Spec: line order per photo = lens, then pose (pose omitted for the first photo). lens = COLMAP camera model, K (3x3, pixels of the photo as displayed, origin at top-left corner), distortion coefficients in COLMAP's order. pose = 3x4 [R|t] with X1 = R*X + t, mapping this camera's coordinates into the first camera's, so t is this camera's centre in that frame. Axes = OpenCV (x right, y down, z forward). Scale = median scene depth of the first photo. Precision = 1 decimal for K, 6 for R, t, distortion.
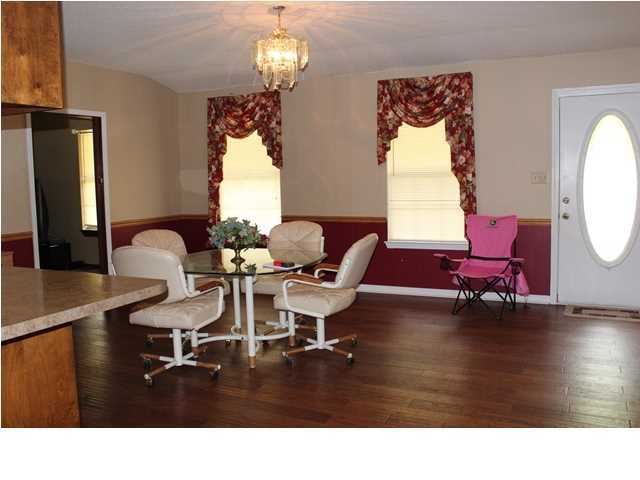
lens RADIAL K [[566.7, 0, 322.6], [0, 566.7, 239.5], [0, 0, 1]] dist [-0.116181, 0.051445]
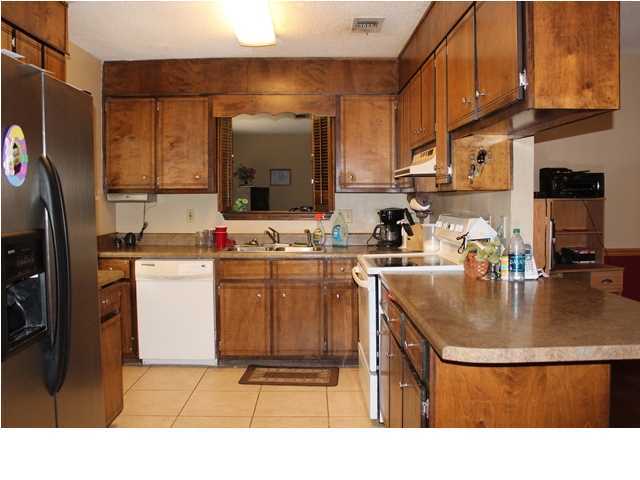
lens RADIAL K [[566.7, 0, 318.3], [0, 566.7, 233.0], [0, 0, 1]] dist [-0.116181, 0.051445]
pose [[0.417571, 0.068312, -0.906073, 0.117439], [-0.095366, 0.994957, 0.031063, -0.031533], [0.903626, 0.073438, 0.421980, 0.253604]]
